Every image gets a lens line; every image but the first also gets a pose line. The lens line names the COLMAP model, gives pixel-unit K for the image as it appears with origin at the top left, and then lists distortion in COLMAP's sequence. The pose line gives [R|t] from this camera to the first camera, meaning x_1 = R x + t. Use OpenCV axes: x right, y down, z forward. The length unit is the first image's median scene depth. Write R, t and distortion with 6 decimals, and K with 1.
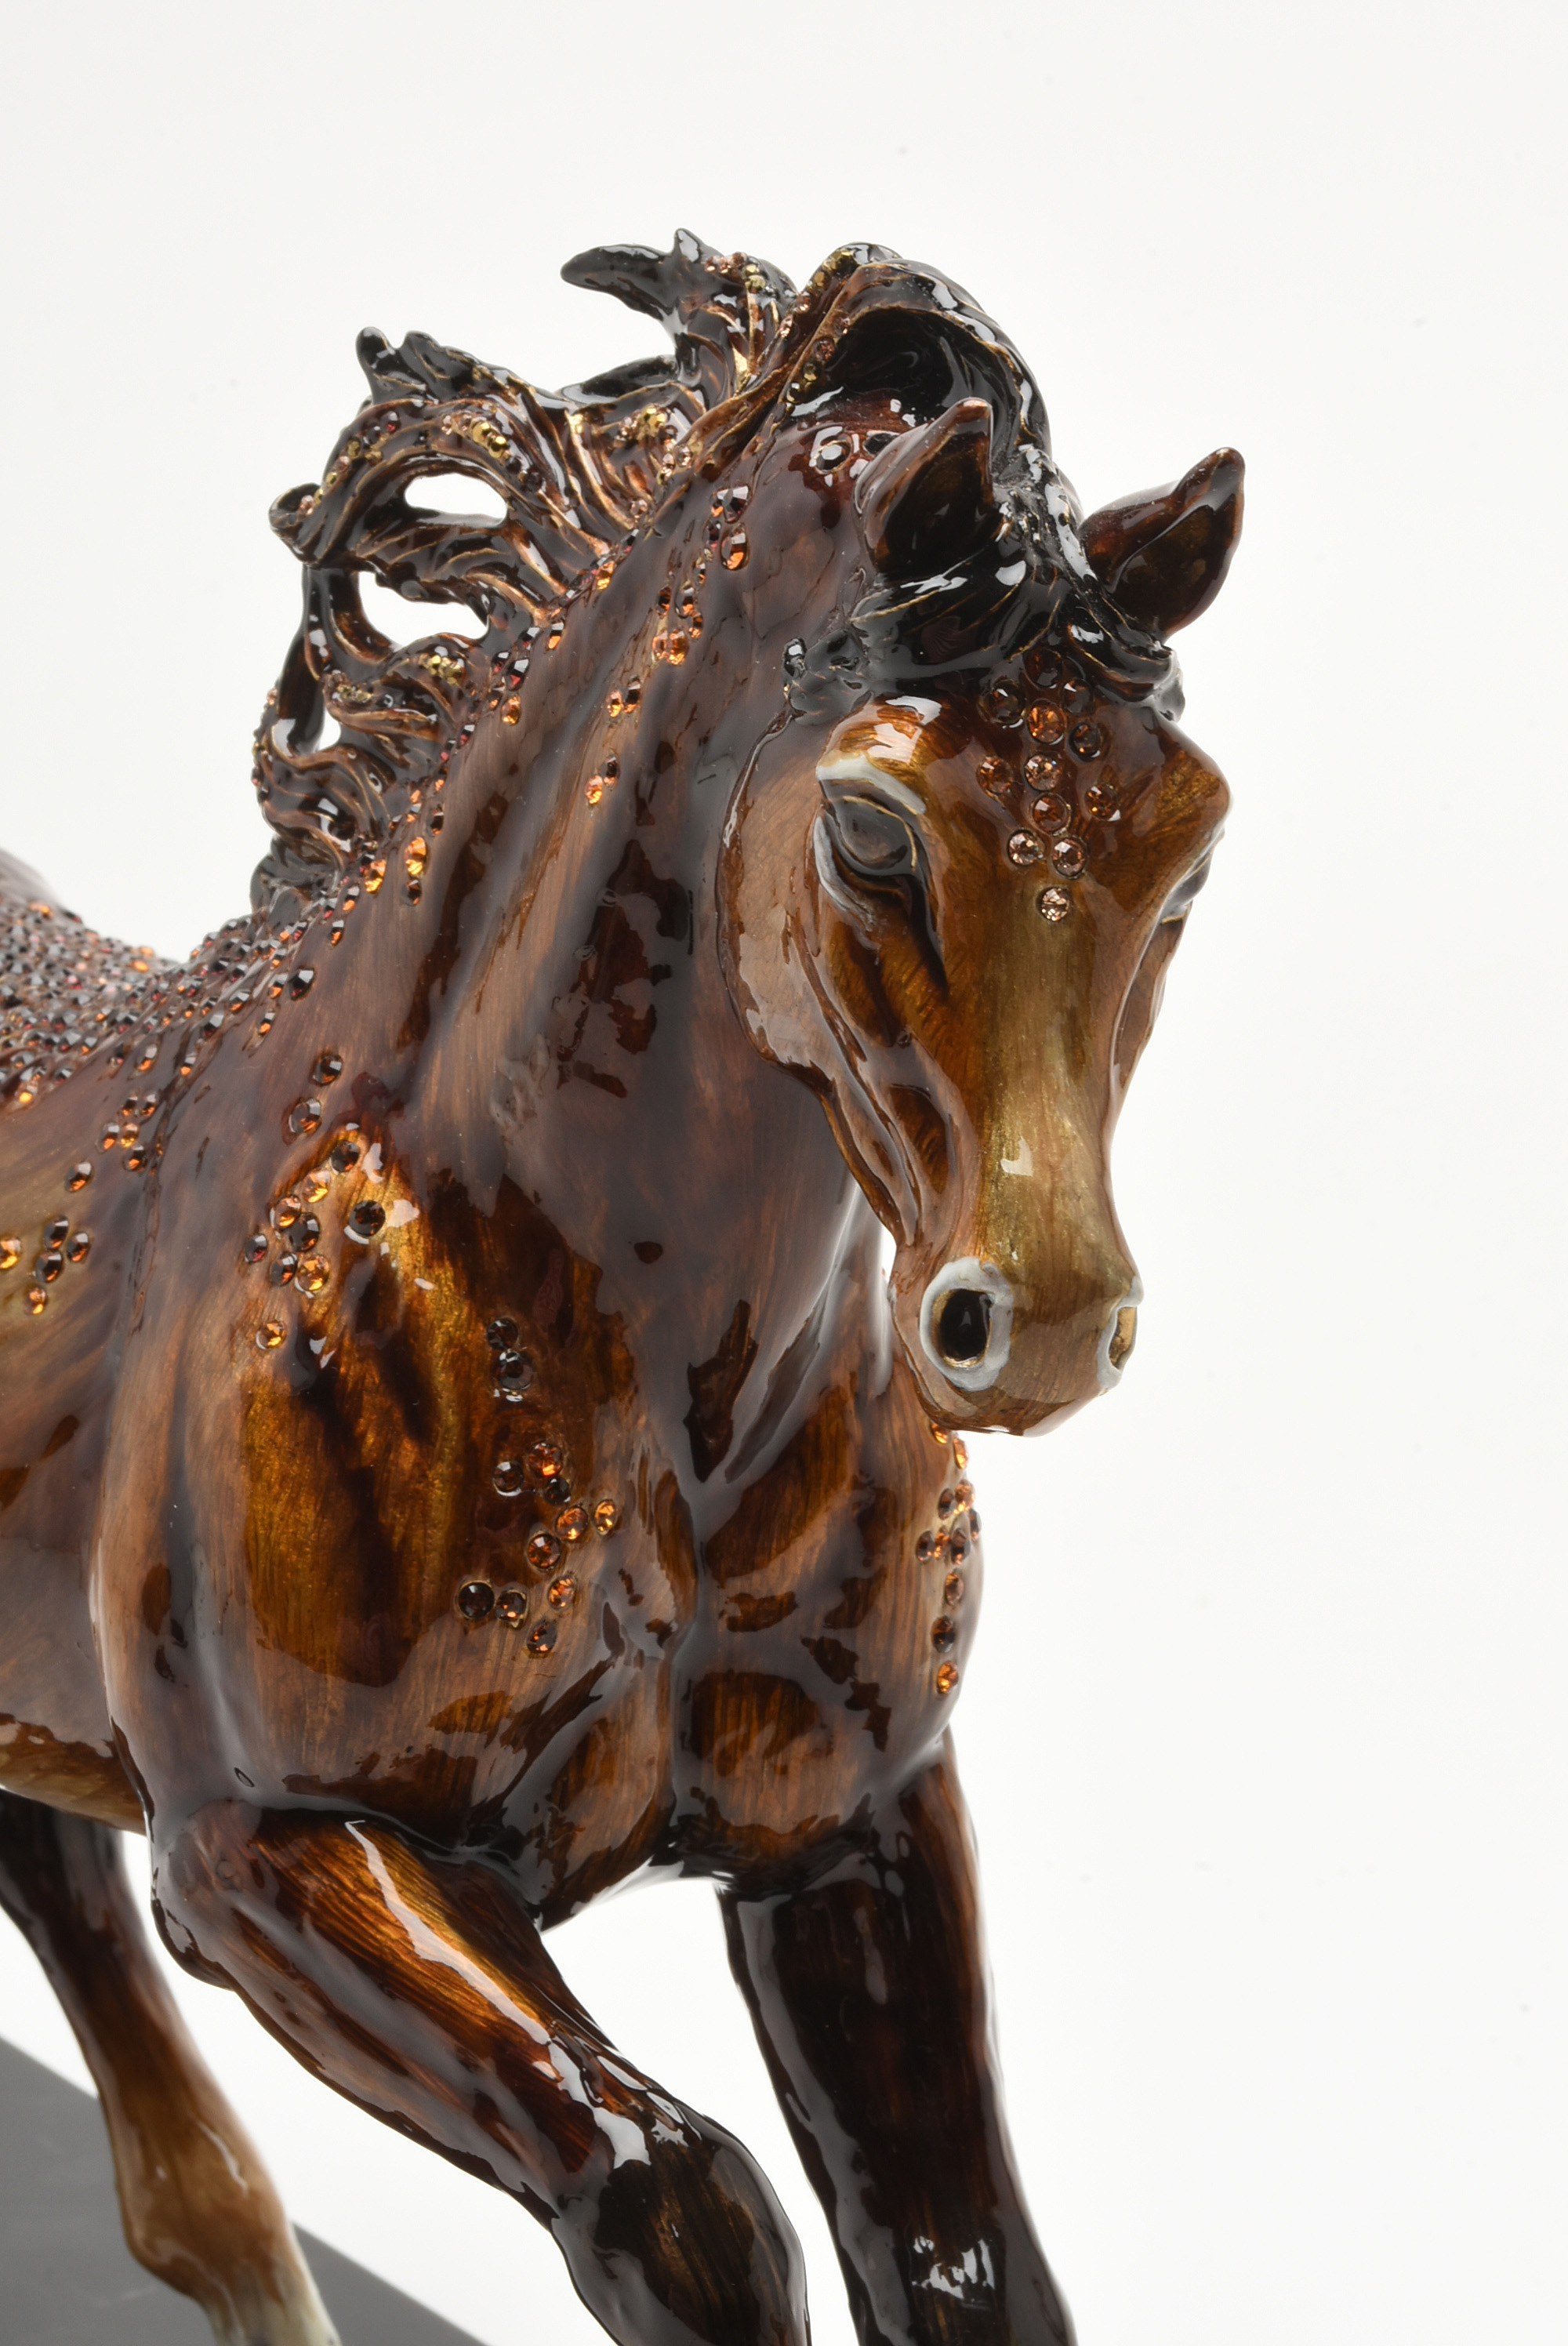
lens RADIAL K [[5323.2, 0, 780.6], [0, 5323.2, 1168.2], [0, 0, 1]] dist [0.002705, 0.000000]
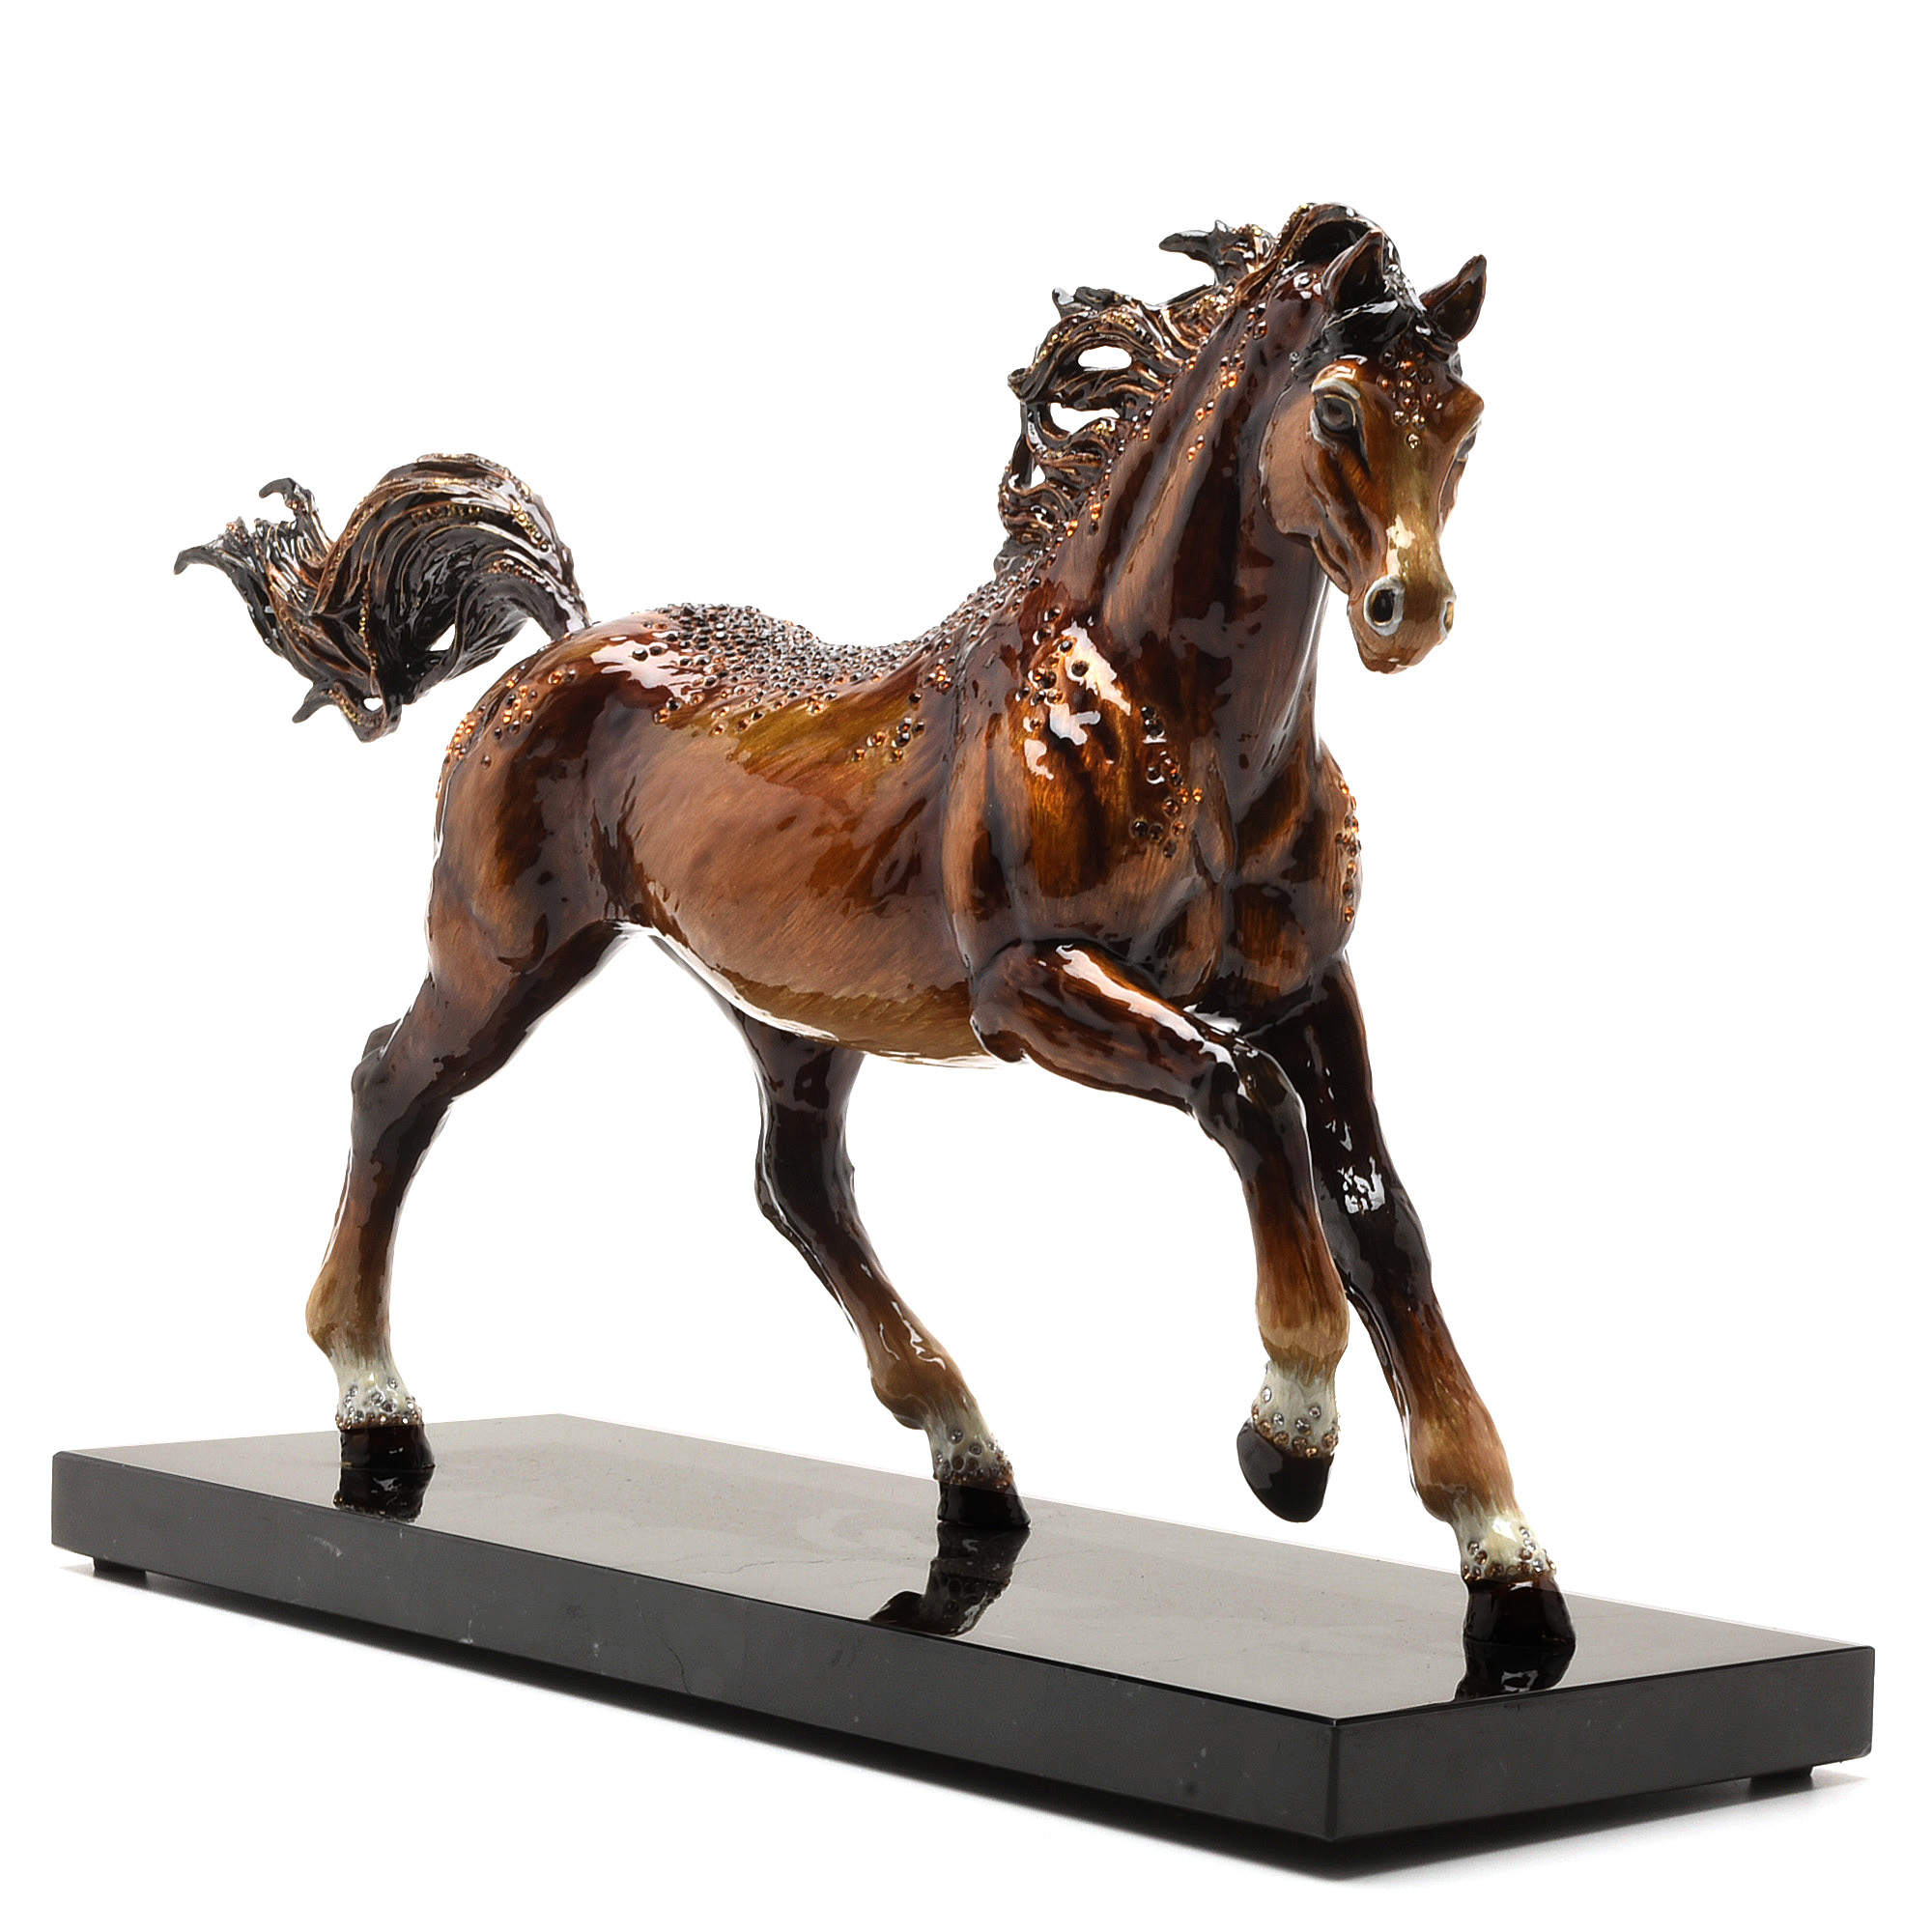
lens RADIAL K [[6123.9, 0, 968.3], [0, 6123.9, 970.7], [0, 0, 1]] dist [0.012435, 0.000000]
pose [[0.999348, -0.013542, 0.033462, -0.219926], [0.019845, 0.980422, -0.195905, 0.649472], [-0.030154, 0.196441, 0.980052, -1.478603]]
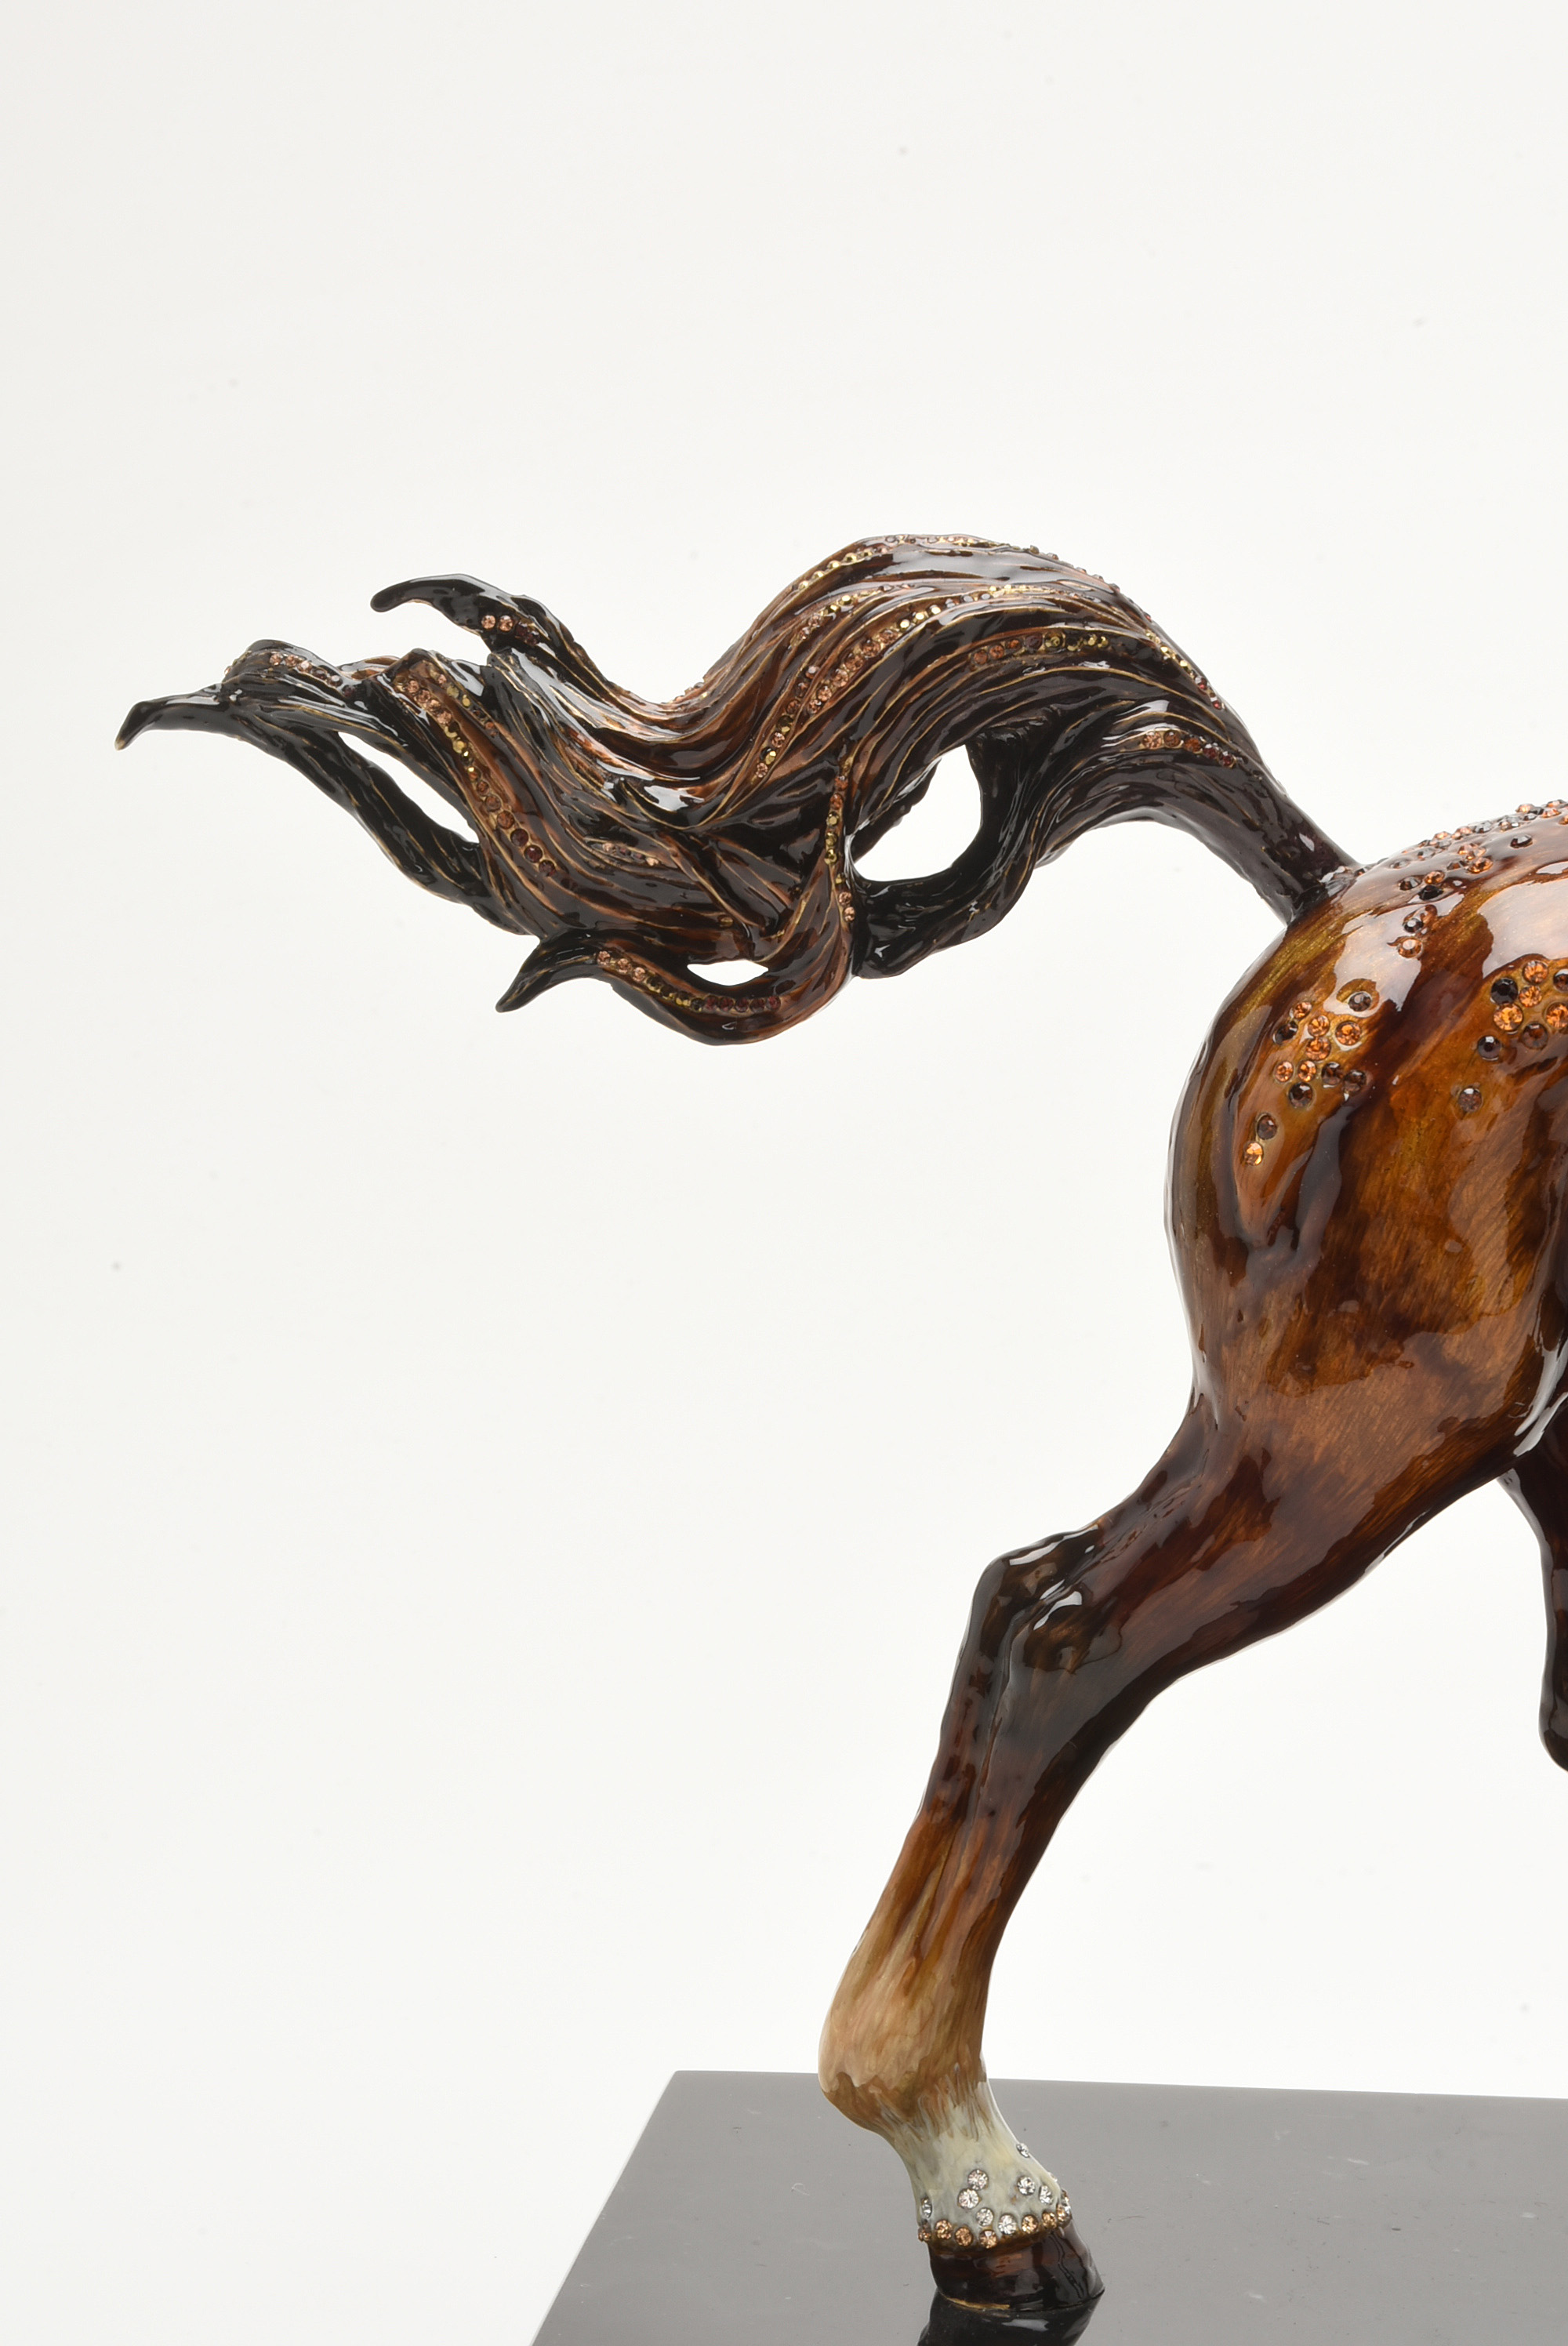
lens RADIAL K [[5323.2, 0, 787.1], [0, 5323.2, 1173.8], [0, 0, 1]] dist [0.002705, 0.000000]
pose [[0.705963, -0.121128, 0.697814, -1.478537], [0.196497, 0.980085, -0.028668, 0.010966], [-0.680445, 0.157357, 0.715705, 0.428048]]
